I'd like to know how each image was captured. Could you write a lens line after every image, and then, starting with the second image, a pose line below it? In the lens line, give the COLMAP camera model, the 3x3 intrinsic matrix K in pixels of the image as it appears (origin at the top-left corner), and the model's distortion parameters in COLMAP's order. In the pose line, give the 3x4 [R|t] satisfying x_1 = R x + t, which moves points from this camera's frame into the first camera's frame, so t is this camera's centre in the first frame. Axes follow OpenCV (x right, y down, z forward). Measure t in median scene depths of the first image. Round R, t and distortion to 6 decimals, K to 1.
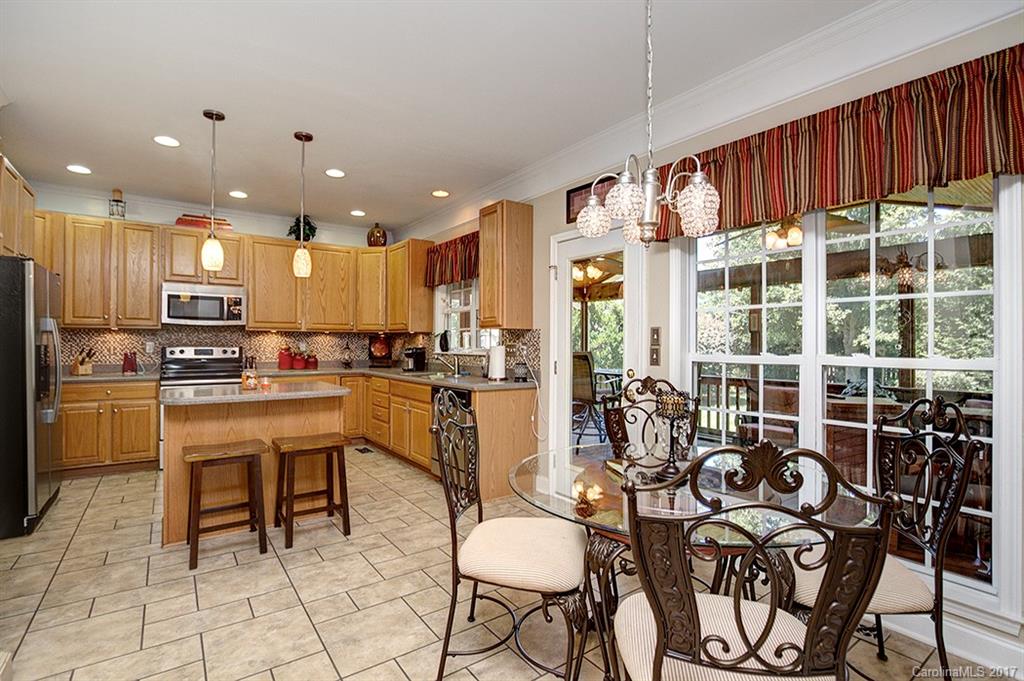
lens RADIAL K [[471.5, 0, 514.2], [0, 471.5, 347.4], [0, 0, 1]] dist [-0.018374, 0.000957]
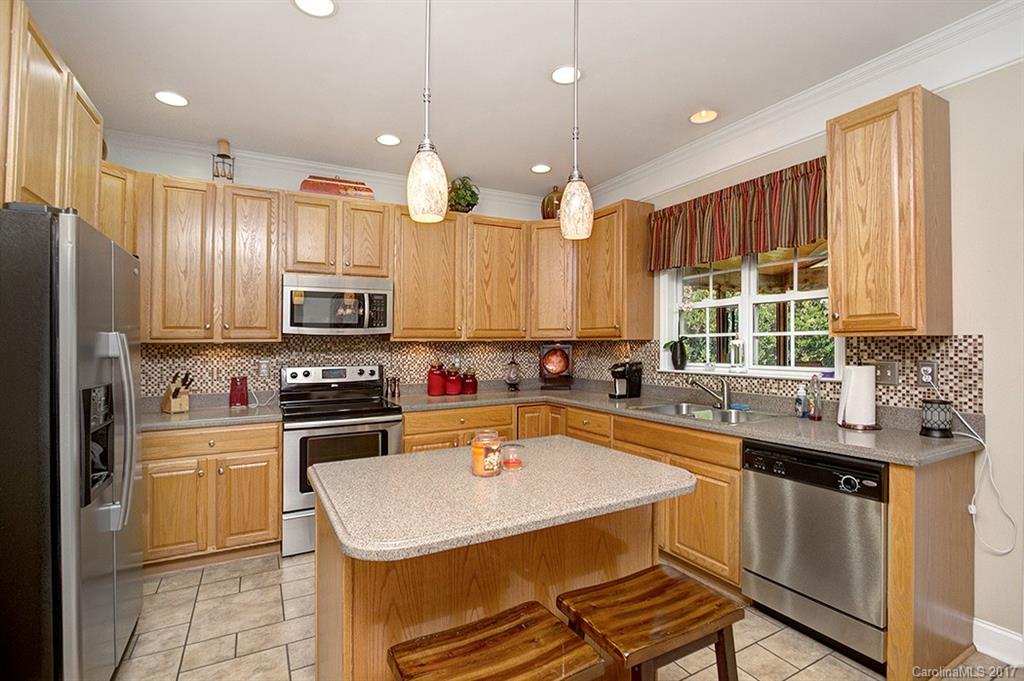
lens RADIAL K [[471.5, 0, 509.0], [0, 471.5, 336.3], [0, 0, 1]] dist [-0.018374, 0.000957]
pose [[0.990050, -0.015591, -0.139852, -0.329344], [0.012228, 0.999616, -0.024869, -0.026800], [0.140186, 0.022911, 0.989860, 0.365752]]
